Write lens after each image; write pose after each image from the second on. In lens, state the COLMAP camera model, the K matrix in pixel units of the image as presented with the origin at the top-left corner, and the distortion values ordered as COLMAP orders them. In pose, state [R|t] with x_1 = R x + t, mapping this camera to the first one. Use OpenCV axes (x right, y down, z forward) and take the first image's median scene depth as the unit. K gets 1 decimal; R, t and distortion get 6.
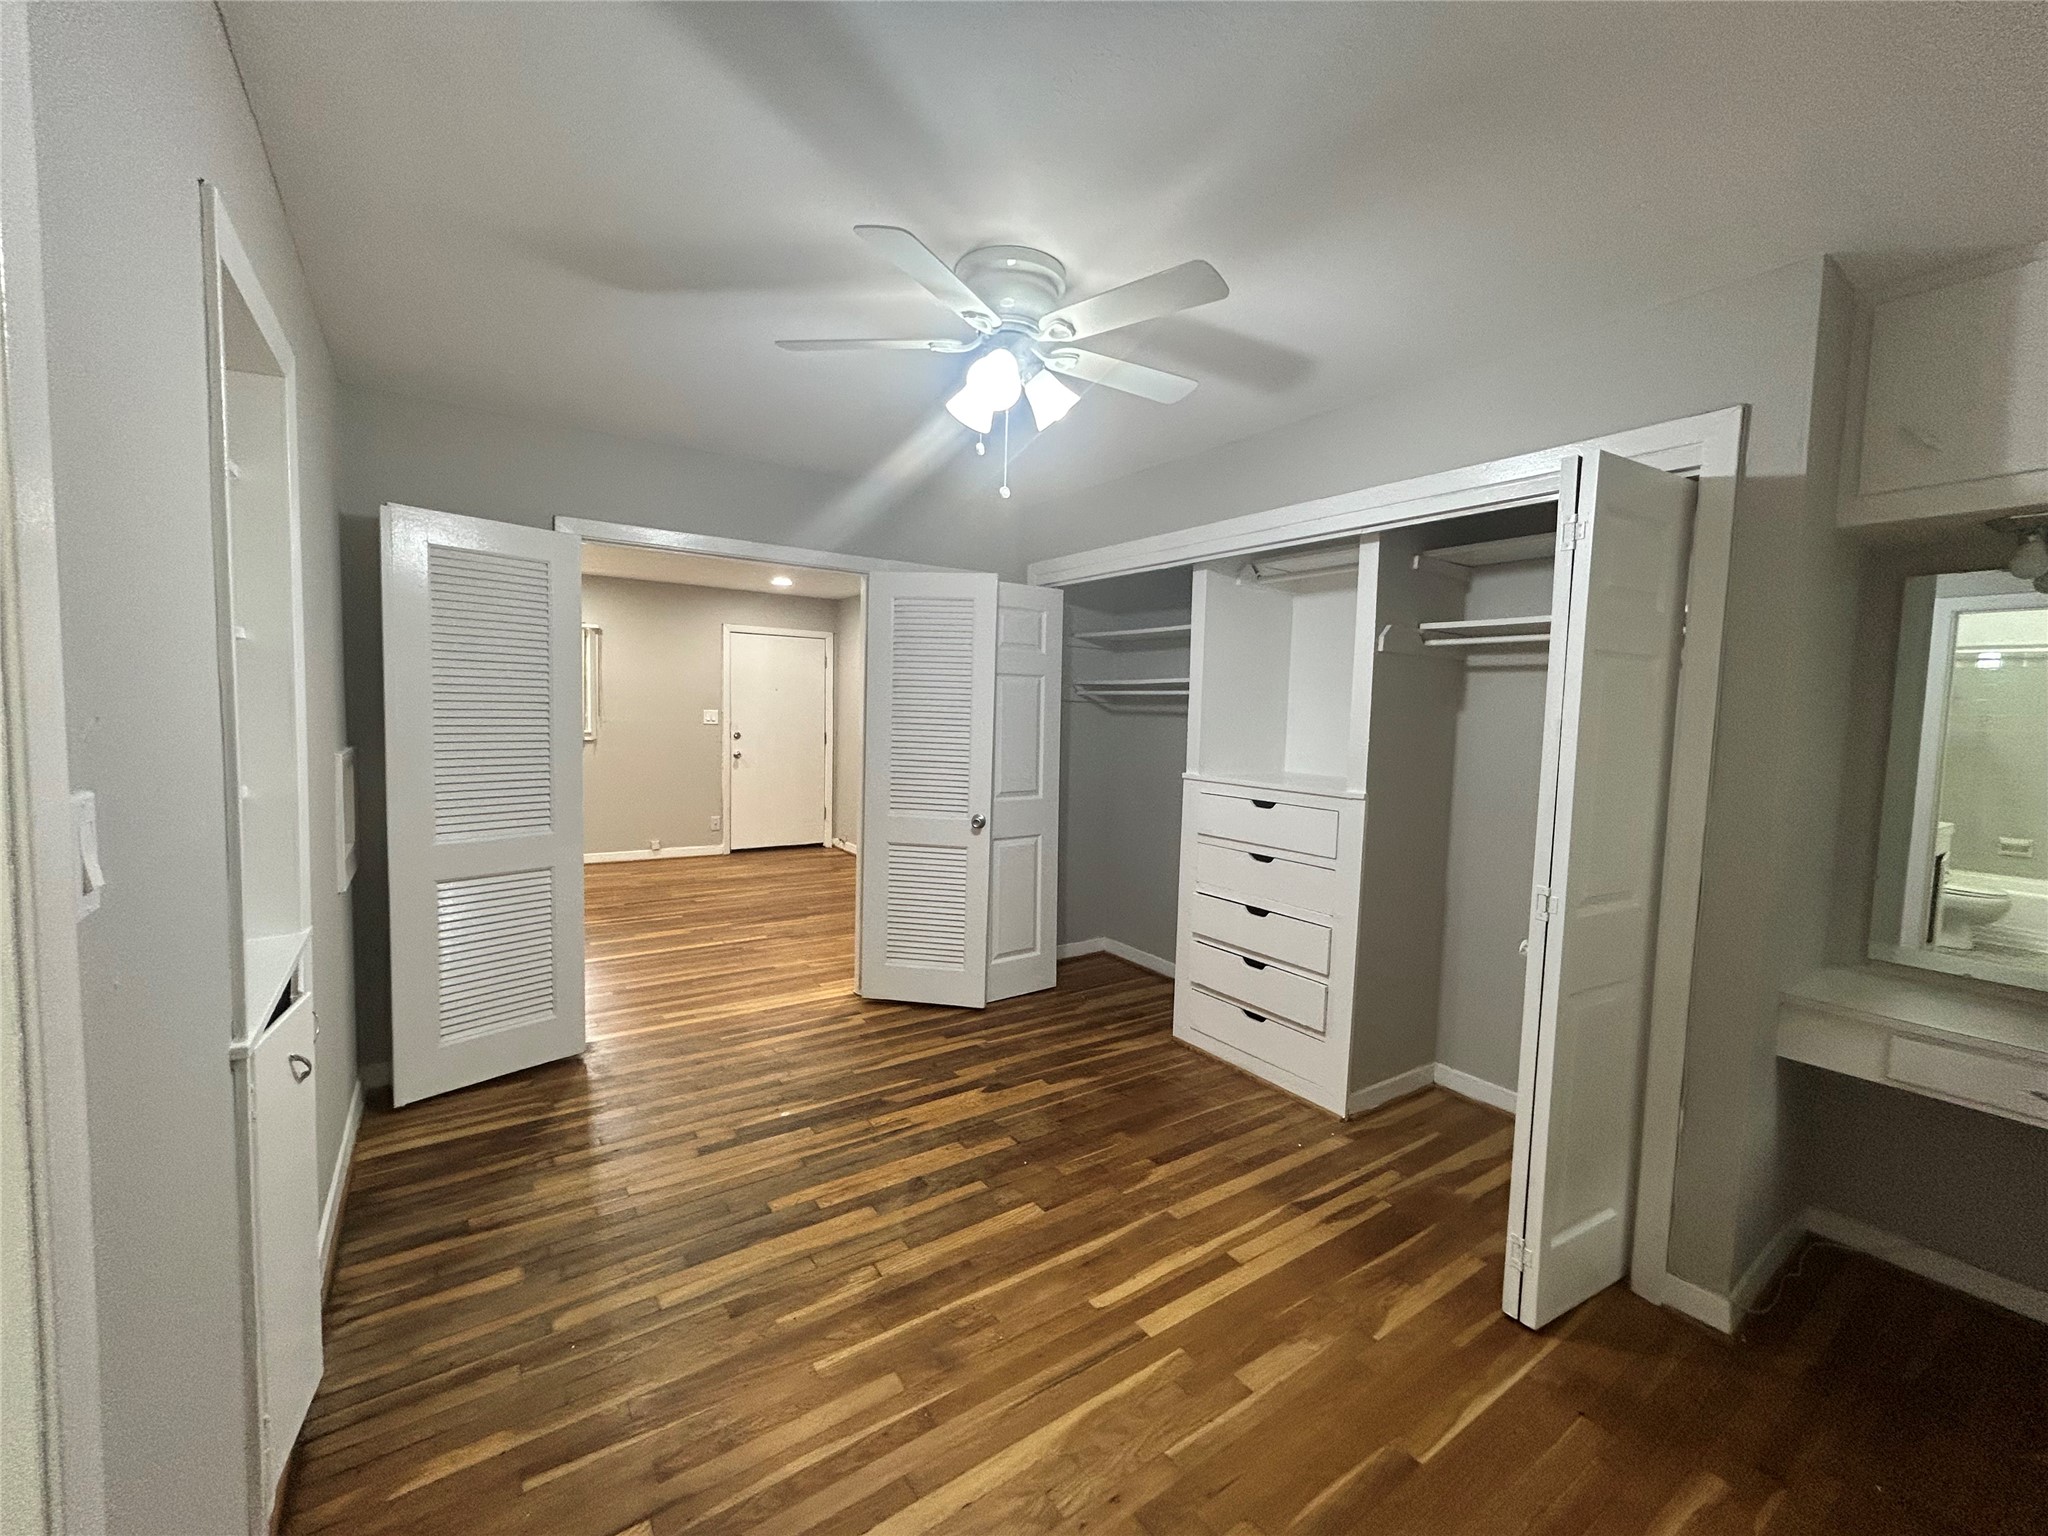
lens RADIAL K [[835.9, 0, 1022.0], [0, 835.9, 765.5], [0, 0, 1]] dist [0.000285, 0.001205]
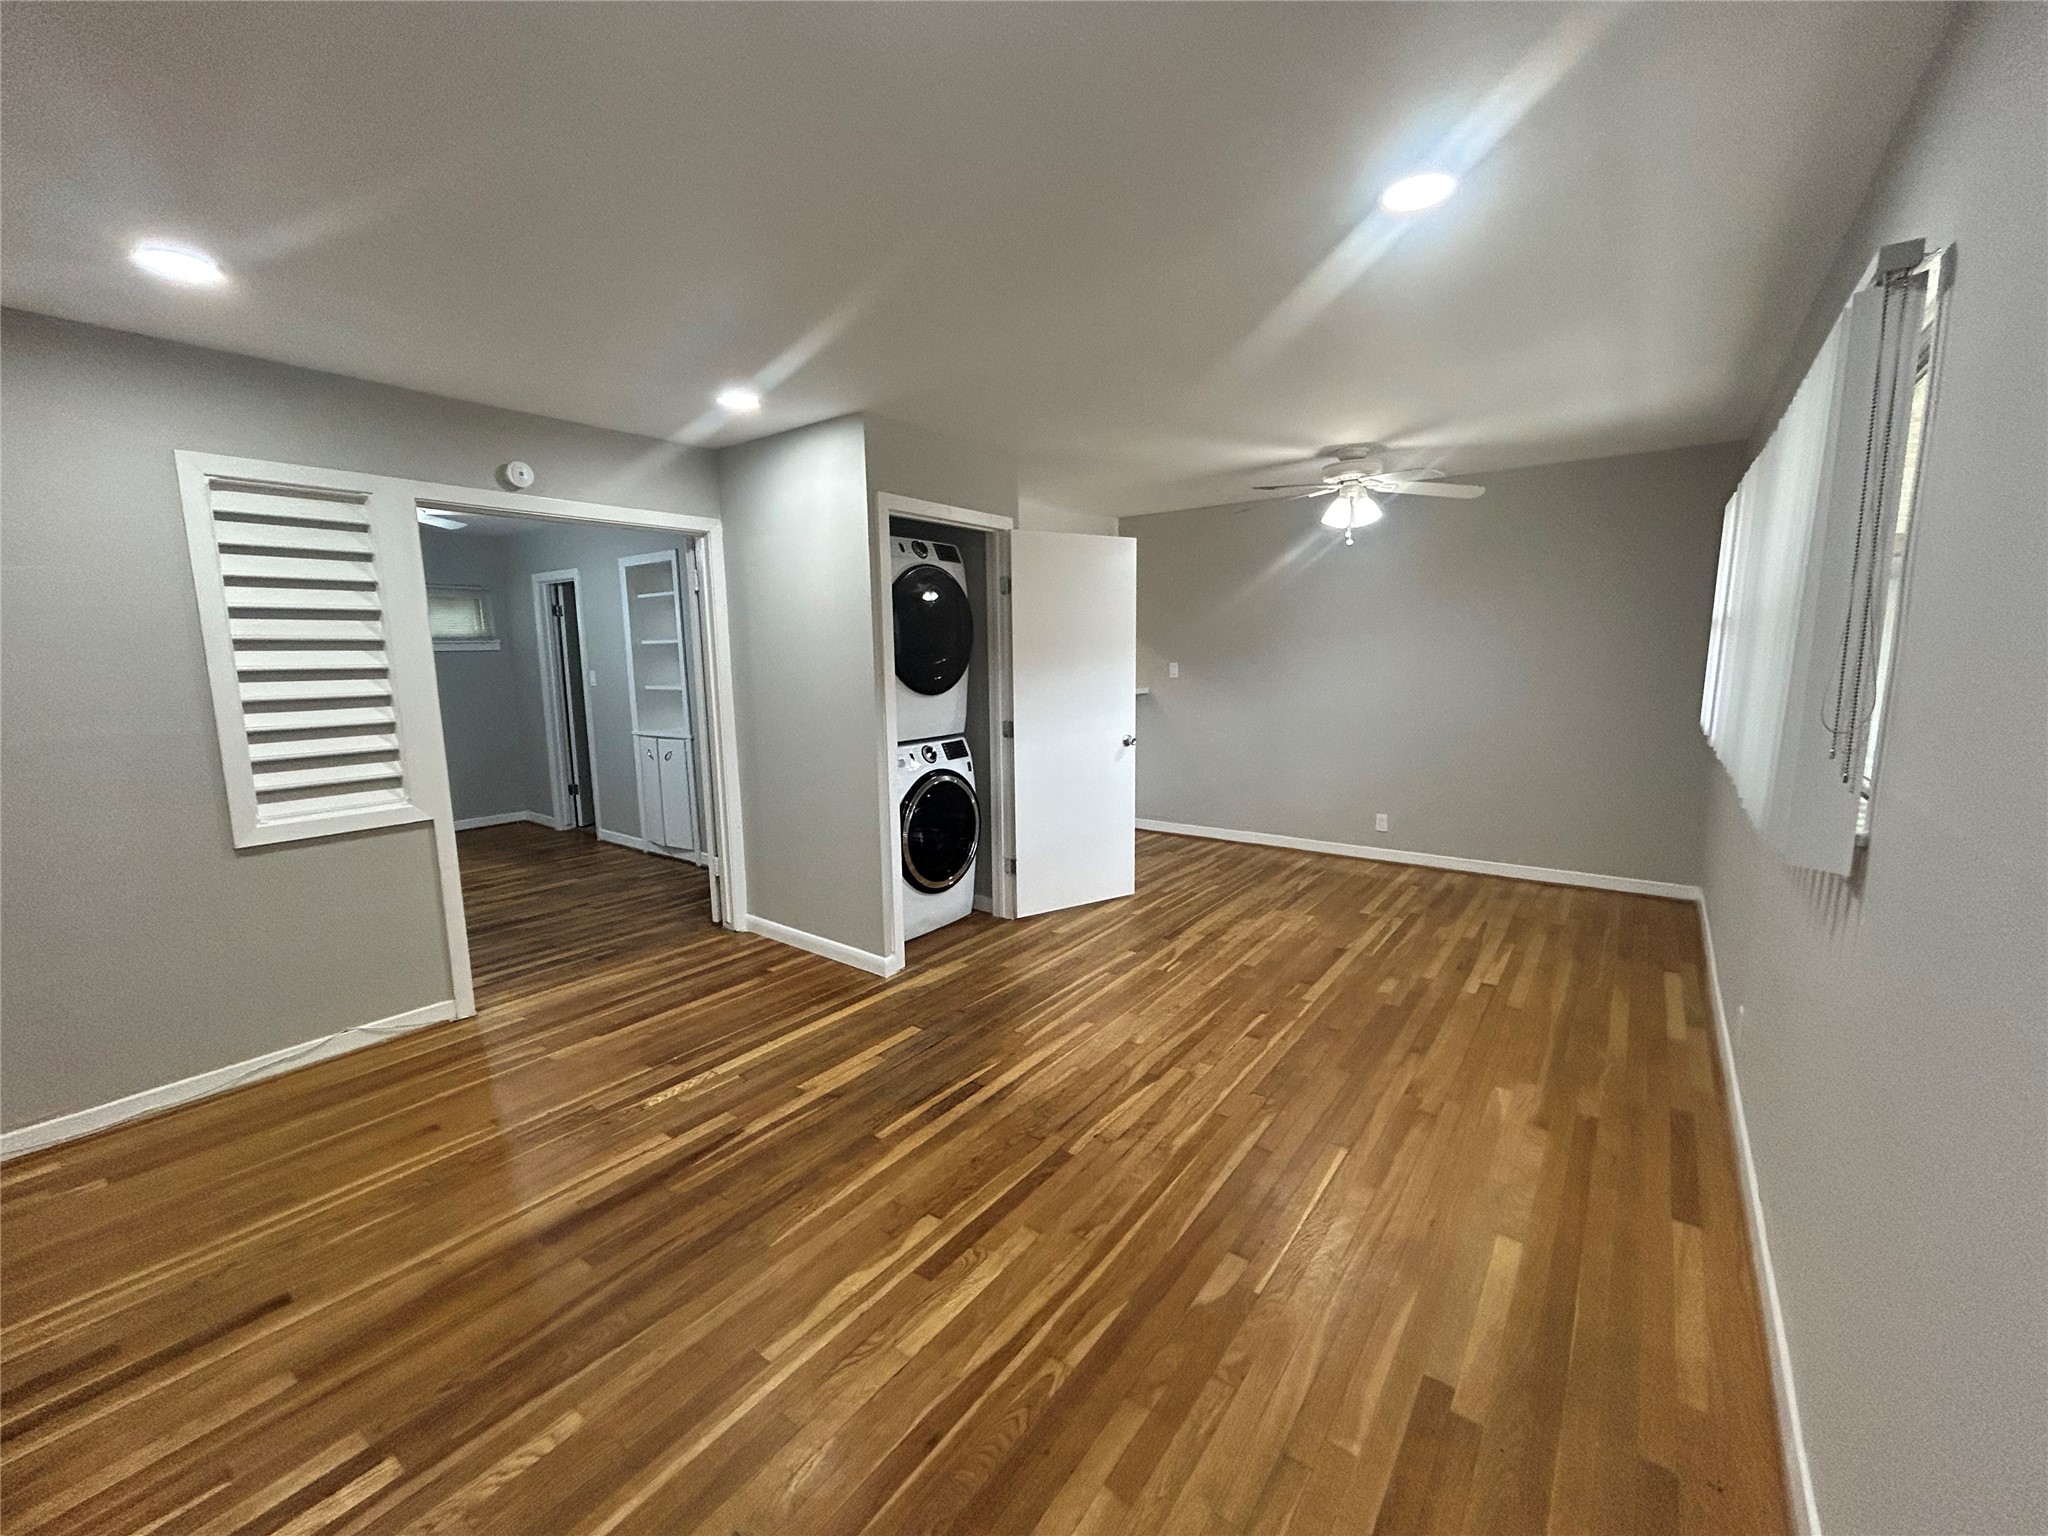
lens RADIAL K [[835.9, 0, 1020.5], [0, 835.9, 771.2], [0, 0, 1]] dist [0.000285, 0.001205]
pose [[-0.948911, 0.035345, -0.313559, -0.918230], [-0.029100, 0.979670, 0.198496, -0.282578], [0.314201, 0.197479, -0.928590, 3.758085]]
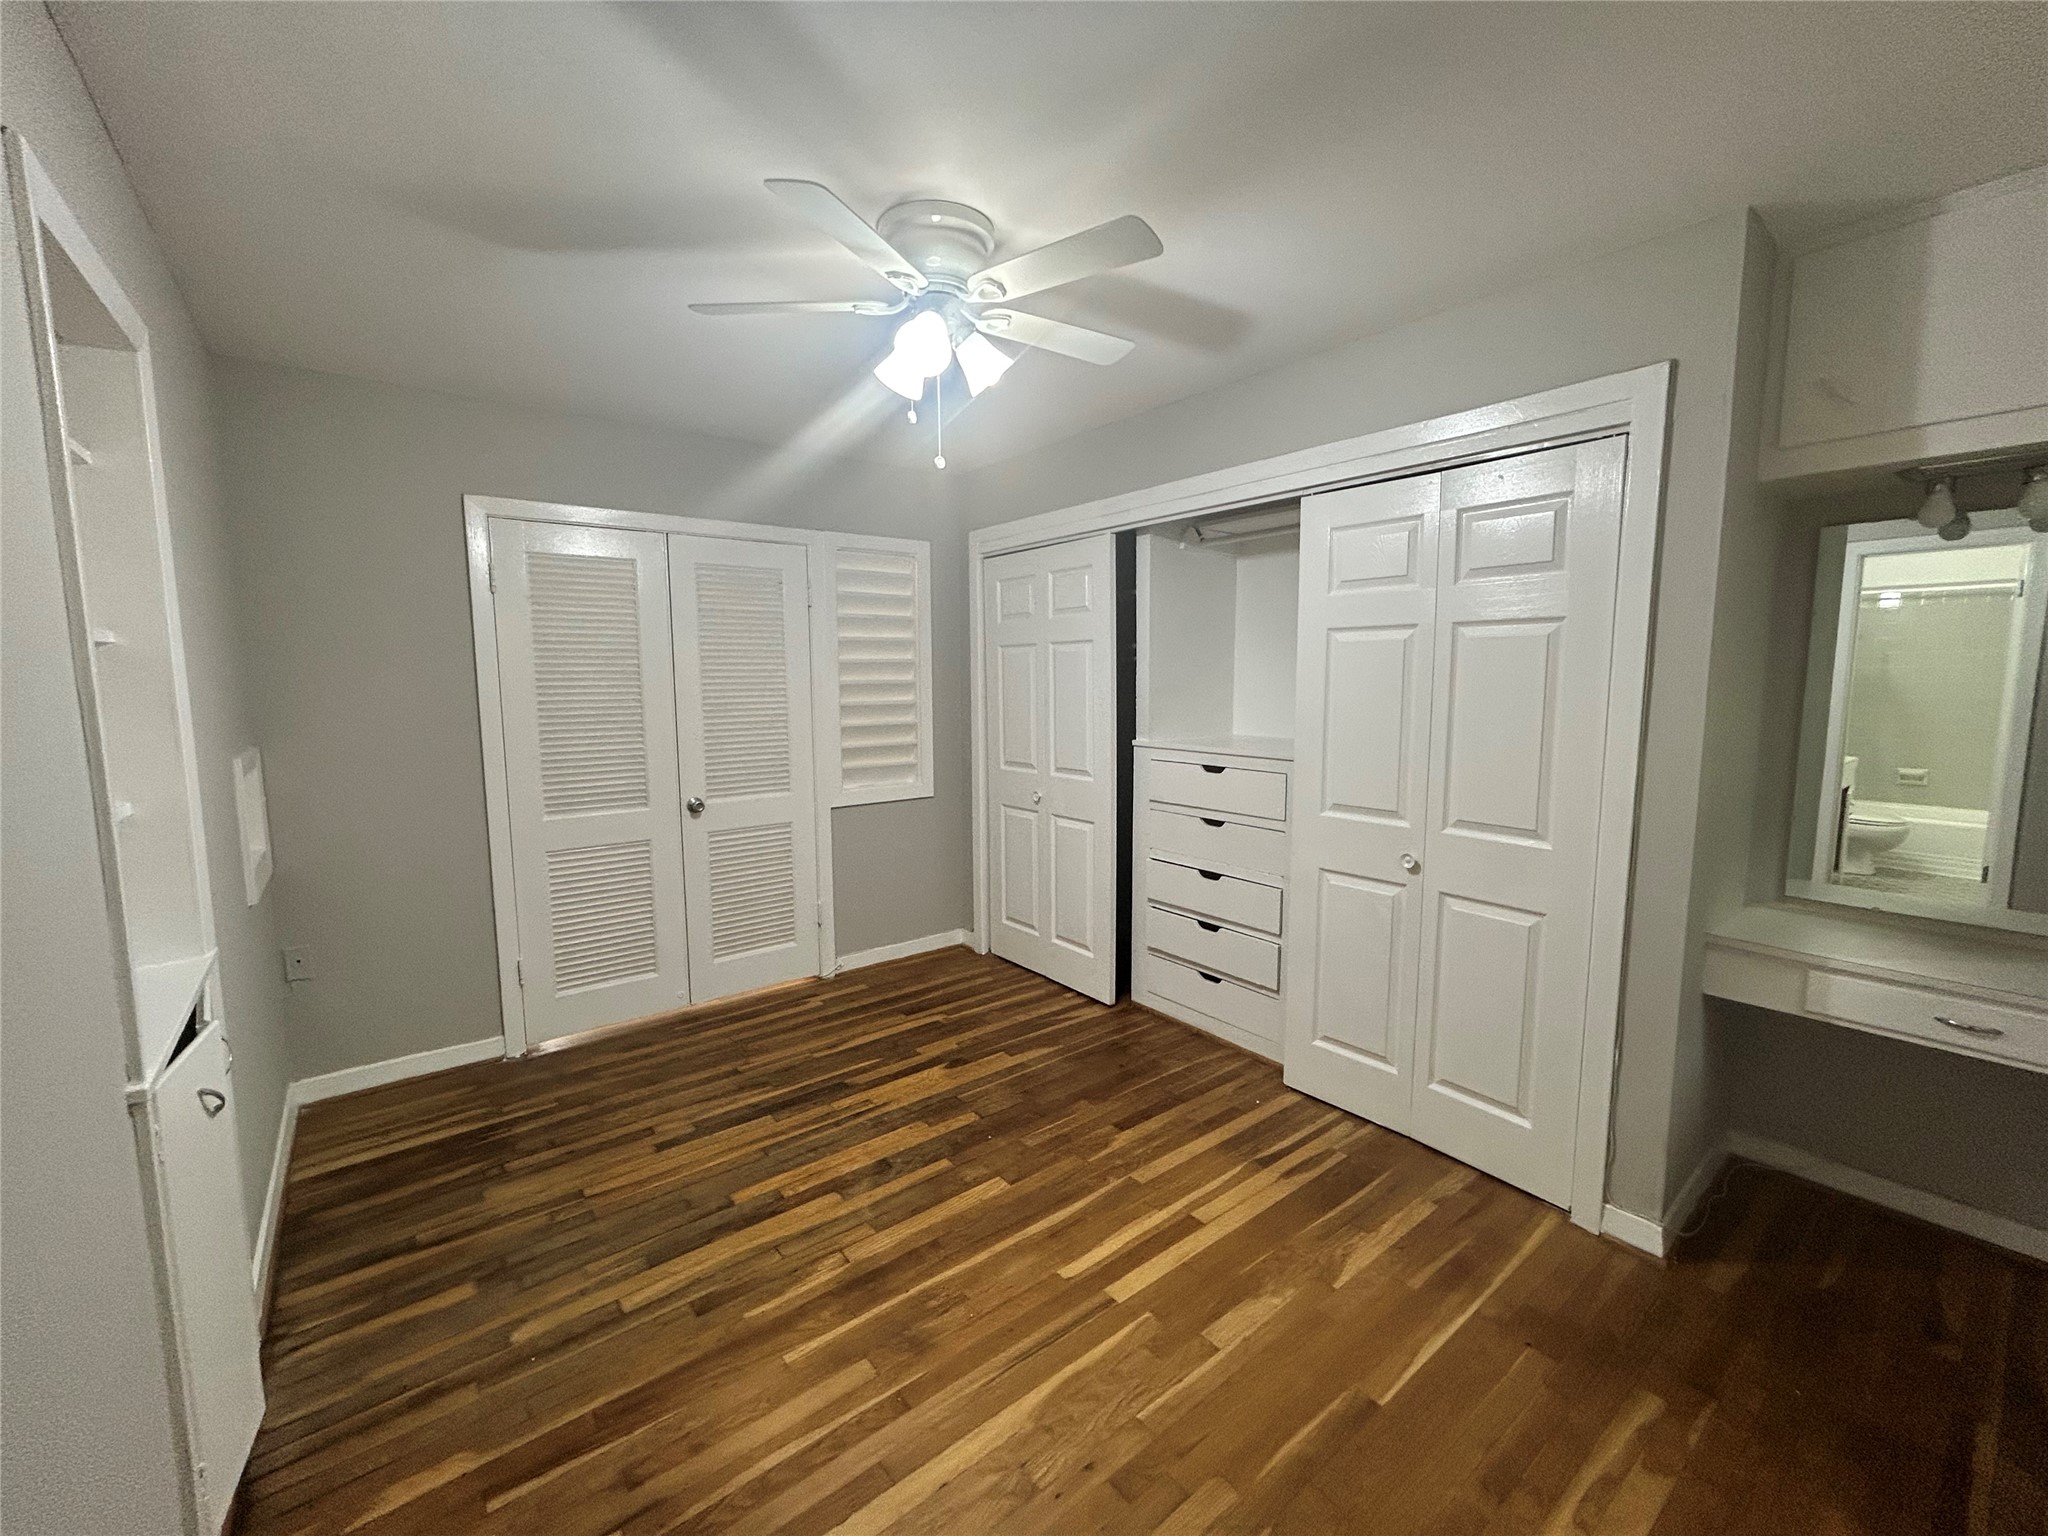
lens RADIAL K [[835.9, 0, 1021.9], [0, 835.9, 765.1], [0, 0, 1]] dist [0.000285, 0.001205]
pose [[0.997625, -0.040818, 0.055490, 0.006055], [0.038445, 0.998327, 0.043188, -0.016085], [-0.057160, -0.040952, 0.997525, 0.018322]]
